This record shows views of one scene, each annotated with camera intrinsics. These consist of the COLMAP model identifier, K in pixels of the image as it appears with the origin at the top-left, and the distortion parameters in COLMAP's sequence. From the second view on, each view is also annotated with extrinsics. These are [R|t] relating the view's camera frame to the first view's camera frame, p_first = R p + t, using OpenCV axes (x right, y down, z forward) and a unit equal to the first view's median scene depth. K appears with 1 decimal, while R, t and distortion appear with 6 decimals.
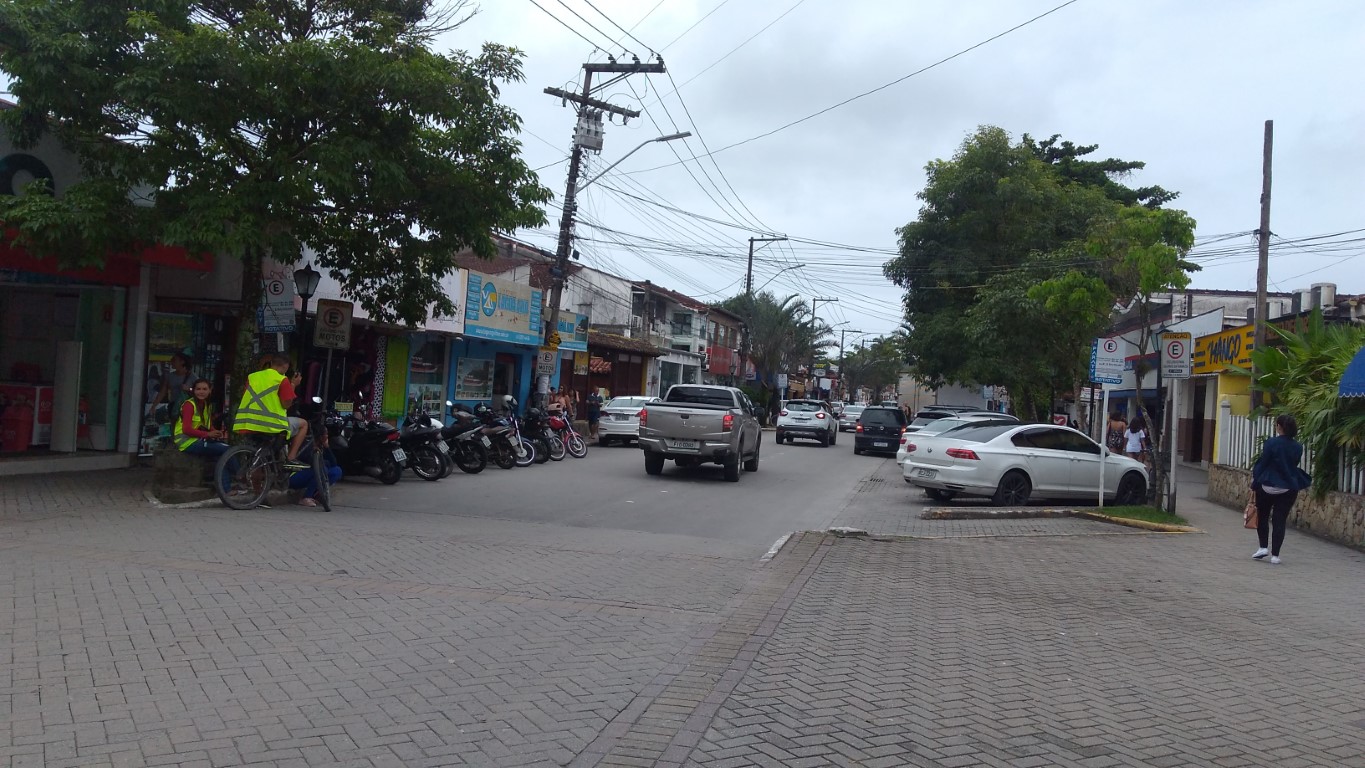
lens RADIAL K [[1092.3, 0, 688.2], [0, 1092.3, 392.8], [0, 0, 1]] dist [0.104023, -0.162636]
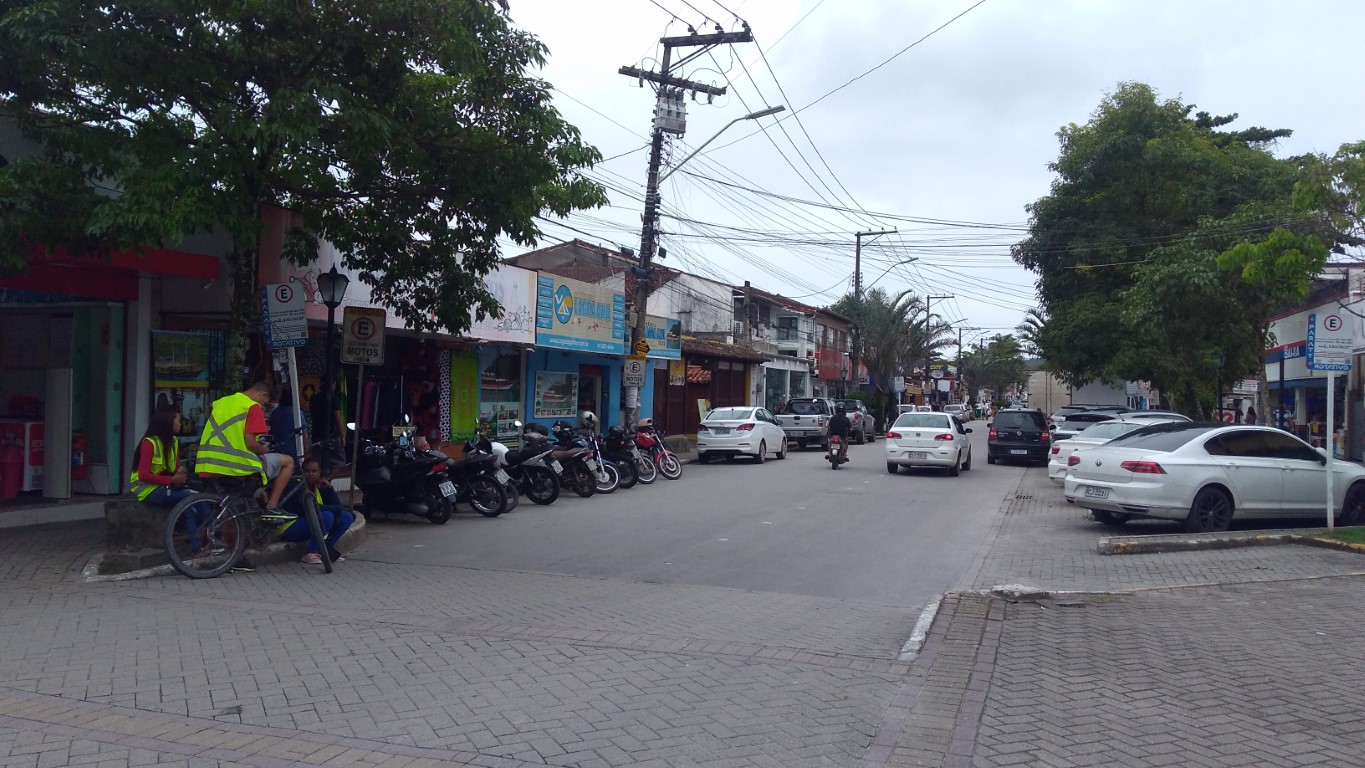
lens RADIAL K [[1083.6, 0, 690.6], [0, 1083.6, 372.8], [0, 0, 1]] dist [0.088937, -0.127213]
pose [[0.994316, -0.039047, -0.099054, 0.004719], [0.036355, 0.998923, -0.028847, -0.000716], [0.100074, 0.025082, 0.994664, 0.127278]]
